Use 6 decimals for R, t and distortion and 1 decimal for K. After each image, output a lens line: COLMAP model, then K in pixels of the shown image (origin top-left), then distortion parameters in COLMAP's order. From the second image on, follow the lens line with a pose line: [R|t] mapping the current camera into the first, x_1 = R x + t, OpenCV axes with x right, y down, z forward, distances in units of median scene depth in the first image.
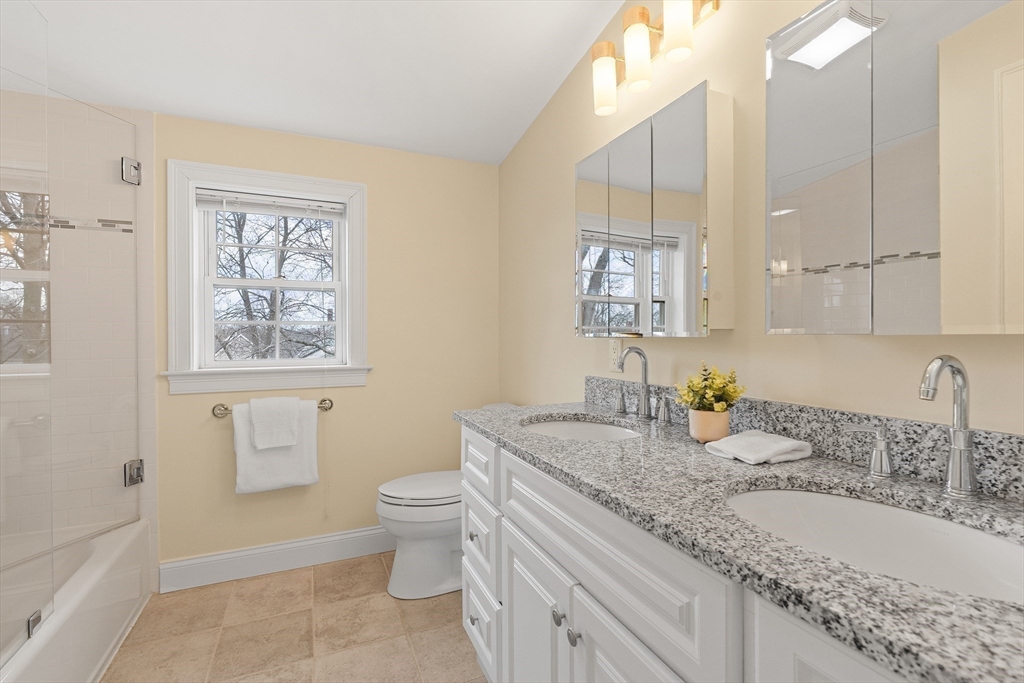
lens RADIAL K [[465.1, 0, 512.0], [0, 465.1, 341.5], [0, 0, 1]] dist [-0.002840, -0.000311]
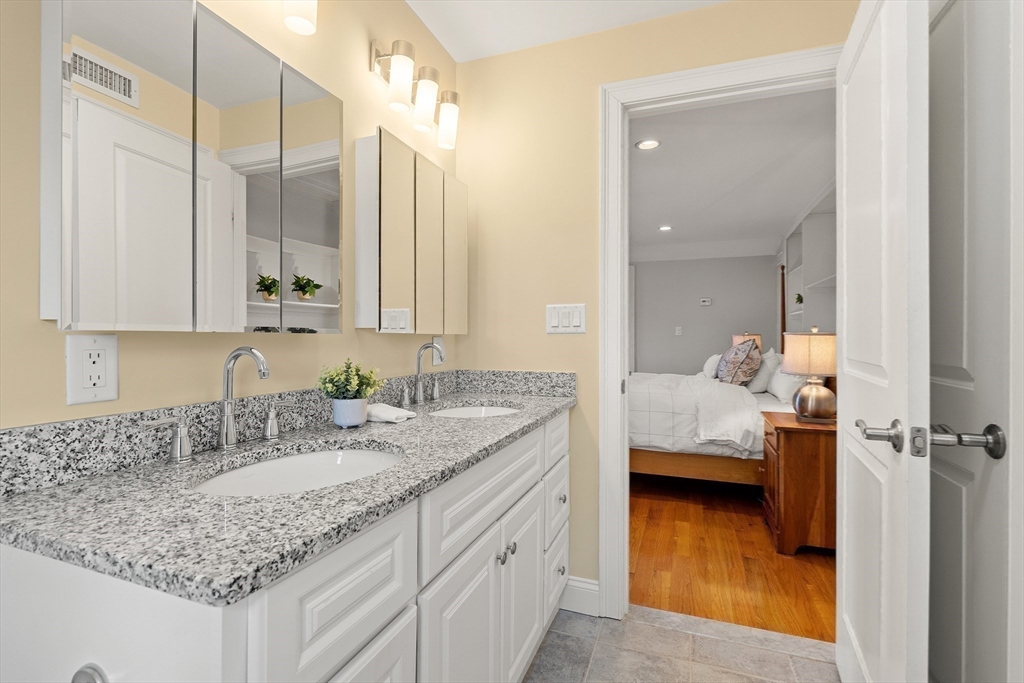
lens RADIAL K [[474.4, 0, 513.1], [0, 474.4, 324.6], [0, 0, 1]] dist [-0.002897, -0.000254]
pose [[-0.708177, 0.015324, 0.705869, -0.783353], [0.002070, 0.999805, -0.019627, -0.014058], [-0.706032, -0.012438, -0.708070, 1.770553]]
